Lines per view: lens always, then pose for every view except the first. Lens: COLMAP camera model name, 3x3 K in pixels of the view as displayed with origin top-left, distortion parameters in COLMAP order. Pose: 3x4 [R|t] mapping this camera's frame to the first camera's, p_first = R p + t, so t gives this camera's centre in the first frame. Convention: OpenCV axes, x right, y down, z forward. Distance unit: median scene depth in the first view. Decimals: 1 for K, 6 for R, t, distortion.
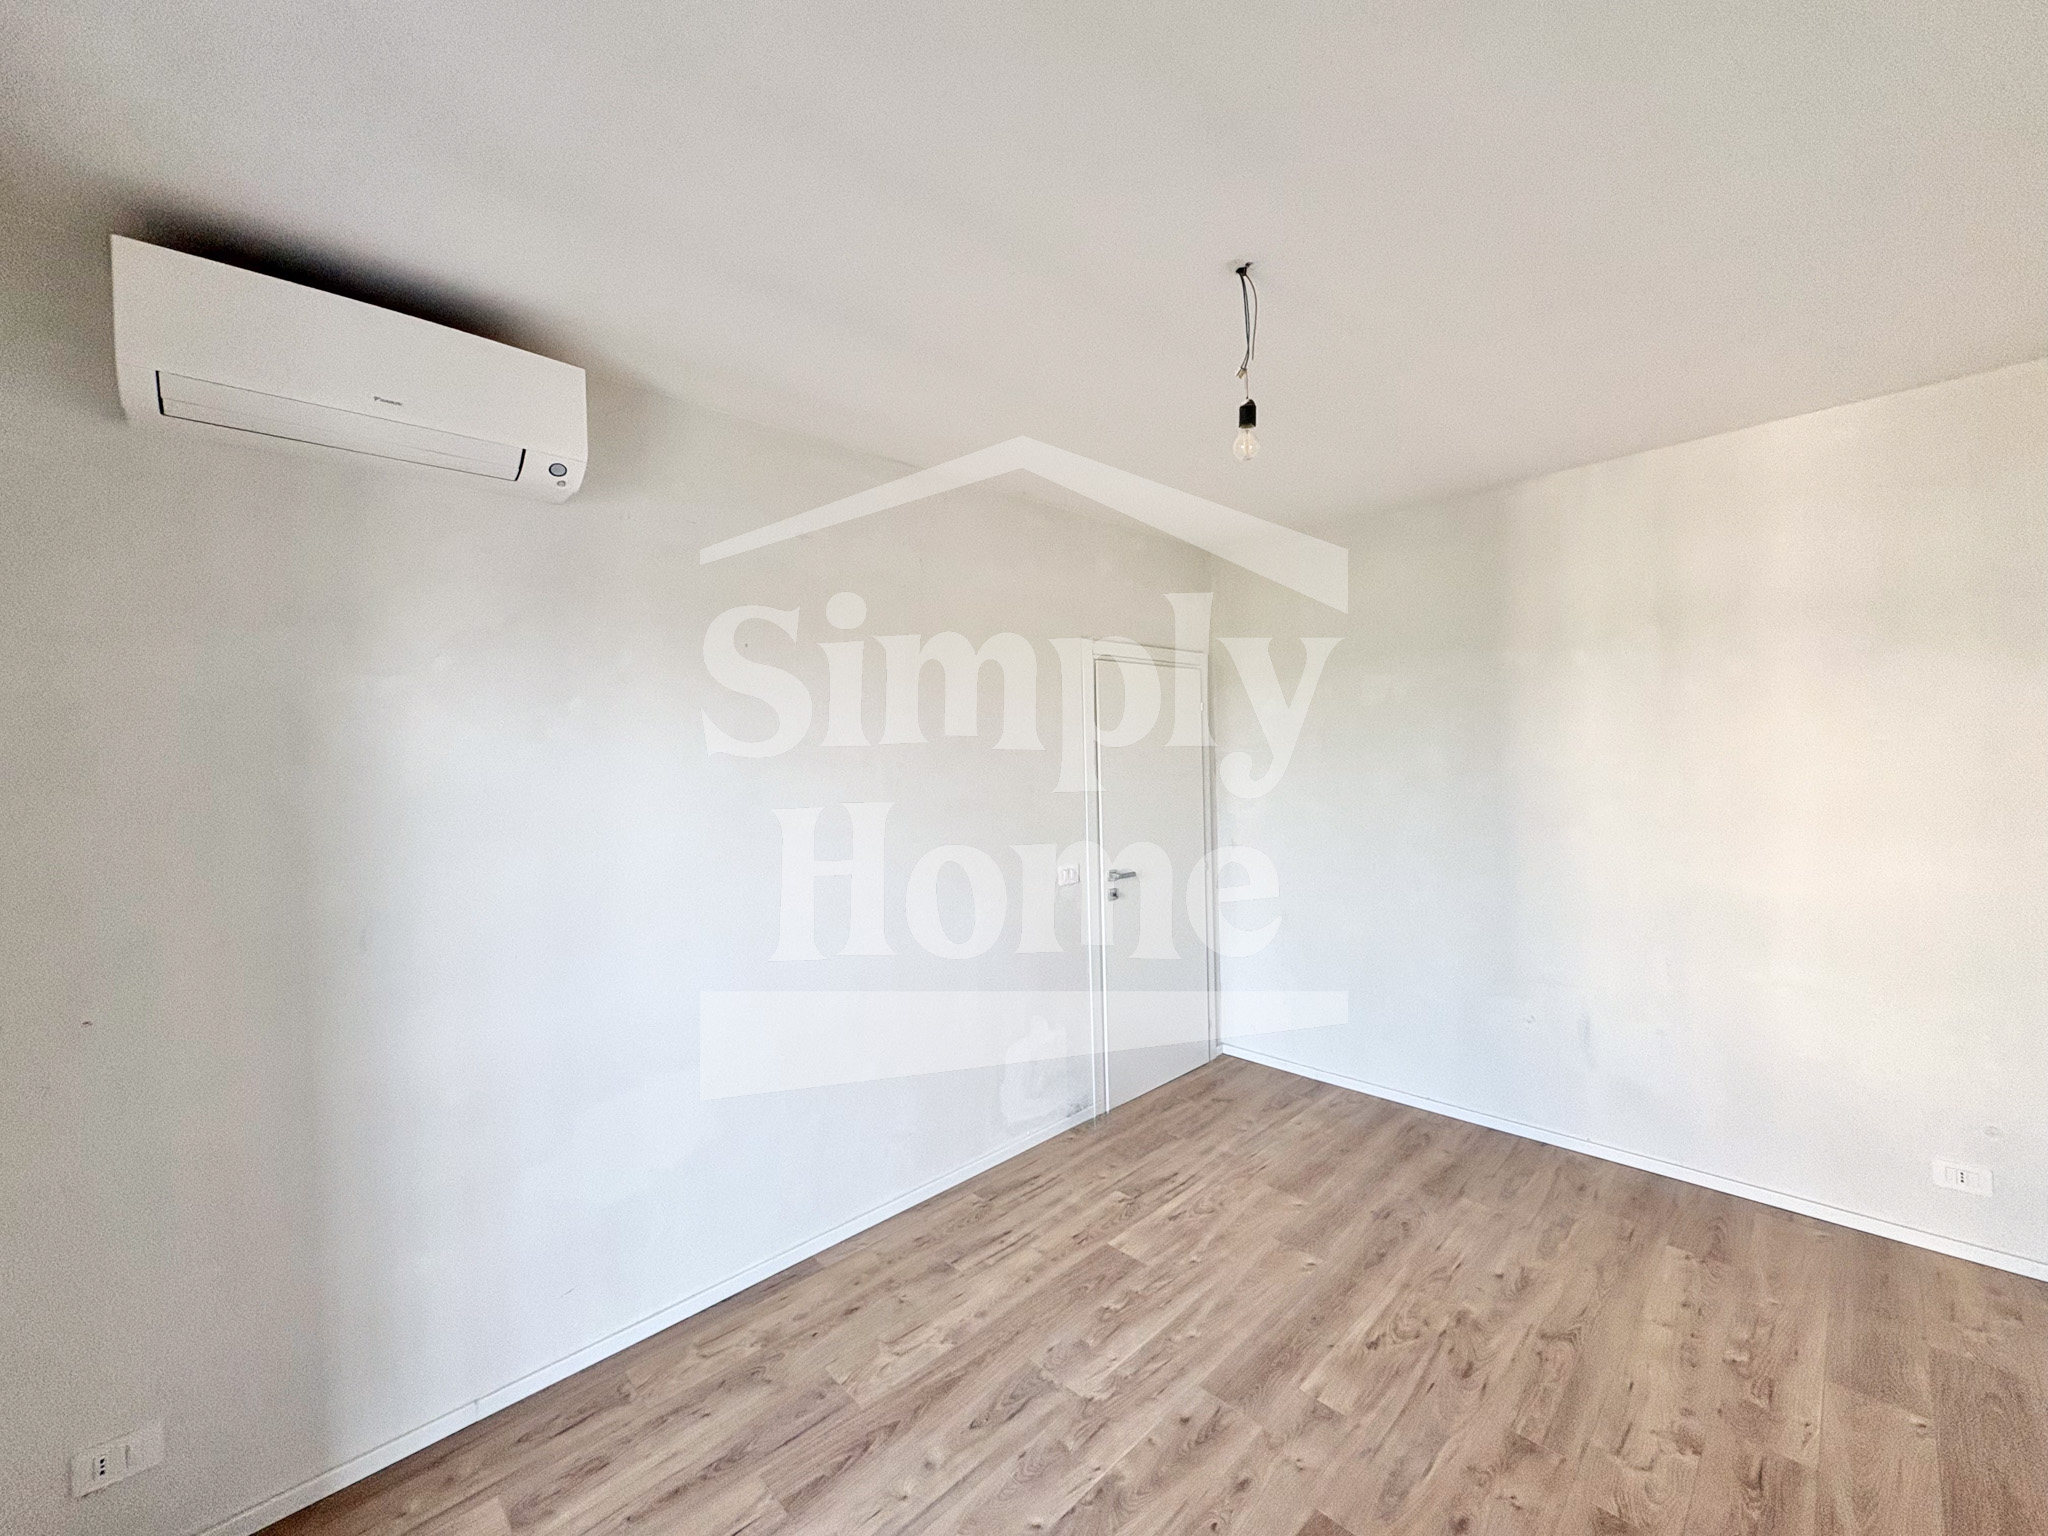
lens RADIAL K [[814.8, 0, 1026.9], [0, 814.8, 767.1], [0, 0, 1]] dist [-0.000377, -0.000042]
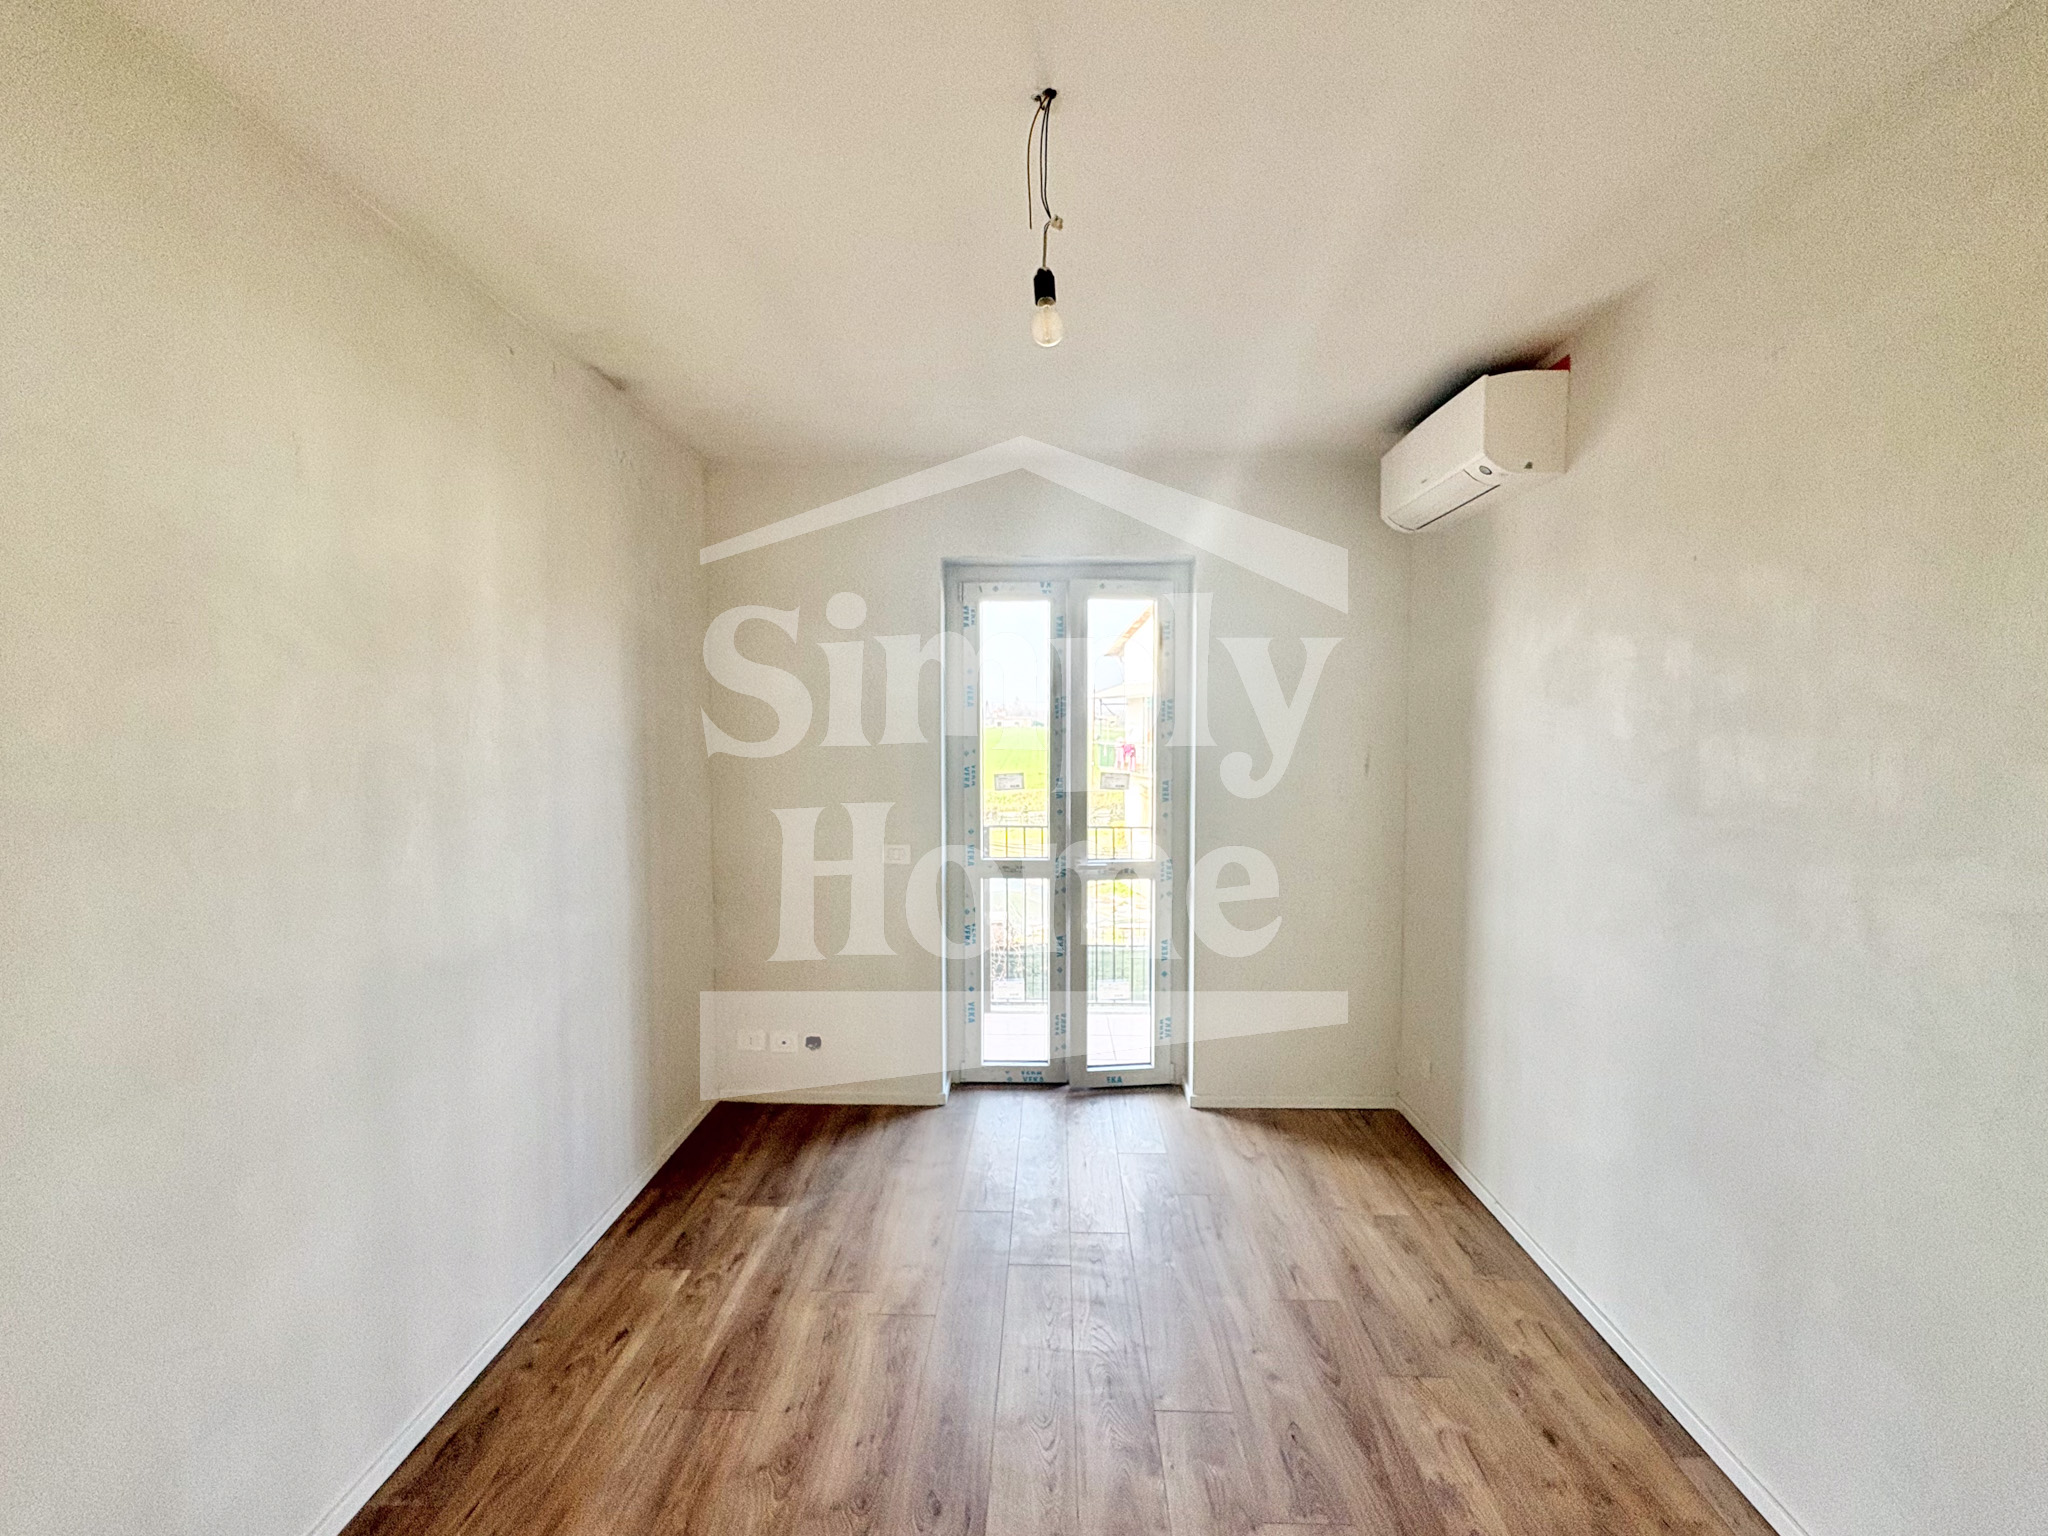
lens RADIAL K [[868.4, 0, 1026.9], [0, 868.4, 766.5], [0, 0, 1]] dist [0.000116, 0.000084]
pose [[-0.719591, 0.059897, -0.691810, 0.687329], [0.008623, 0.996967, 0.077348, -0.031682], [0.694345, 0.049693, -0.717925, 1.245605]]
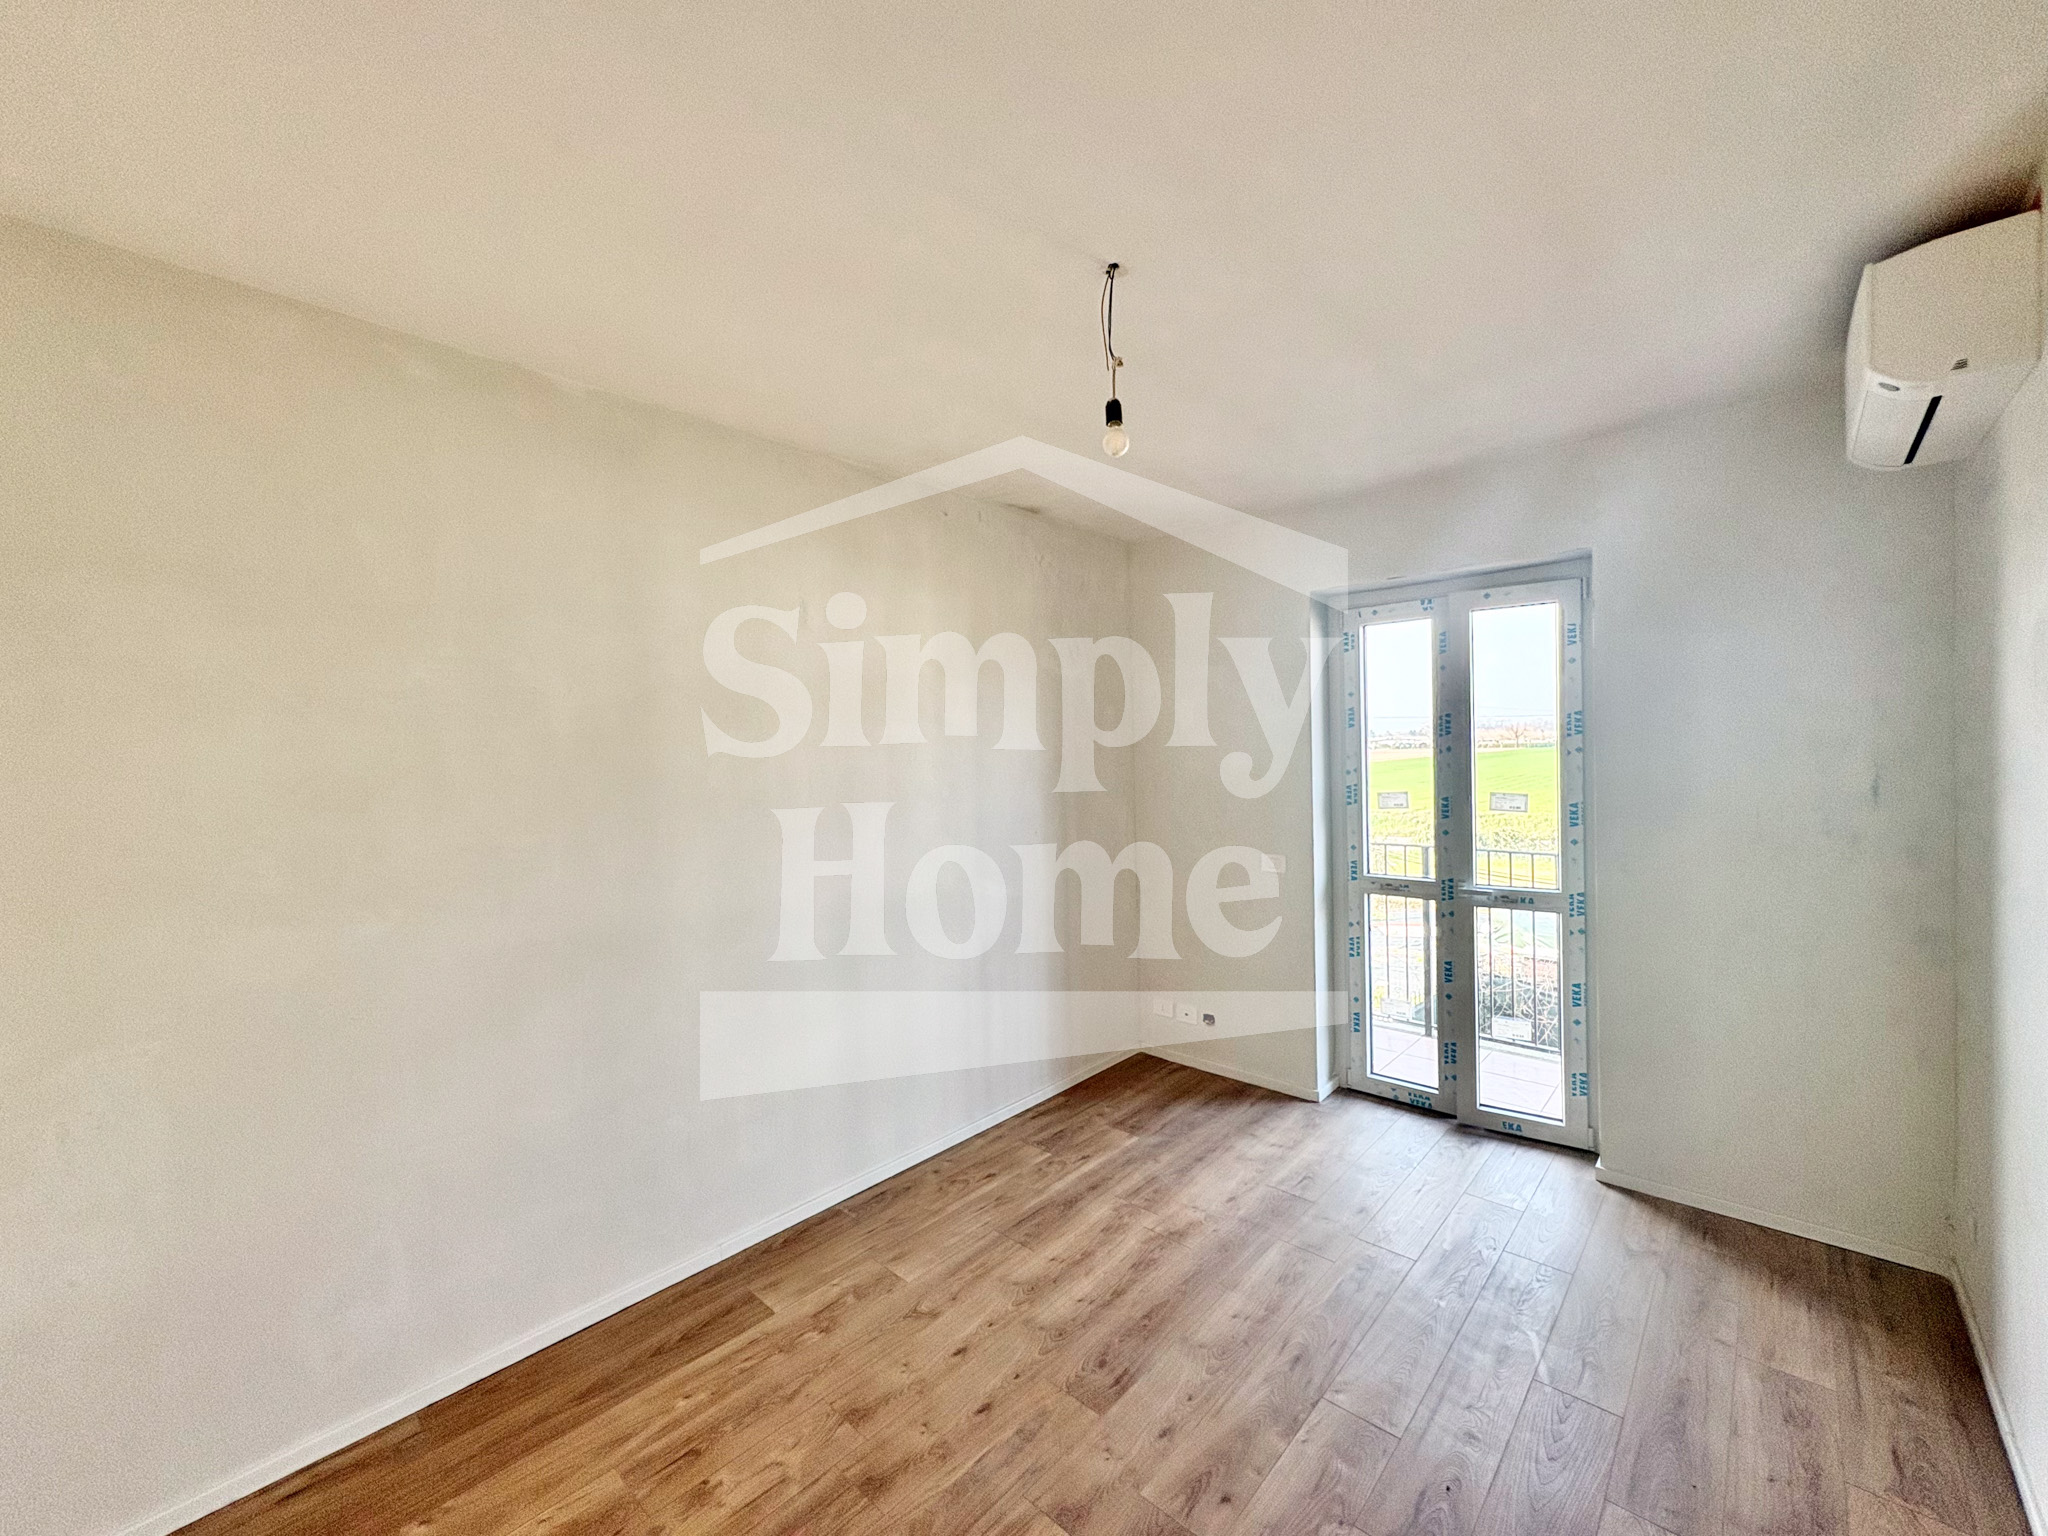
lens RADIAL K [[814.8, 0, 1026.9], [0, 814.8, 767.1], [0, 0, 1]] dist [-0.000377, -0.000042]
pose [[-0.997548, 0.049490, -0.049486, 0.350346], [0.047802, 0.998253, 0.034738, -0.027541], [0.051119, 0.032287, -0.998171, 1.562847]]
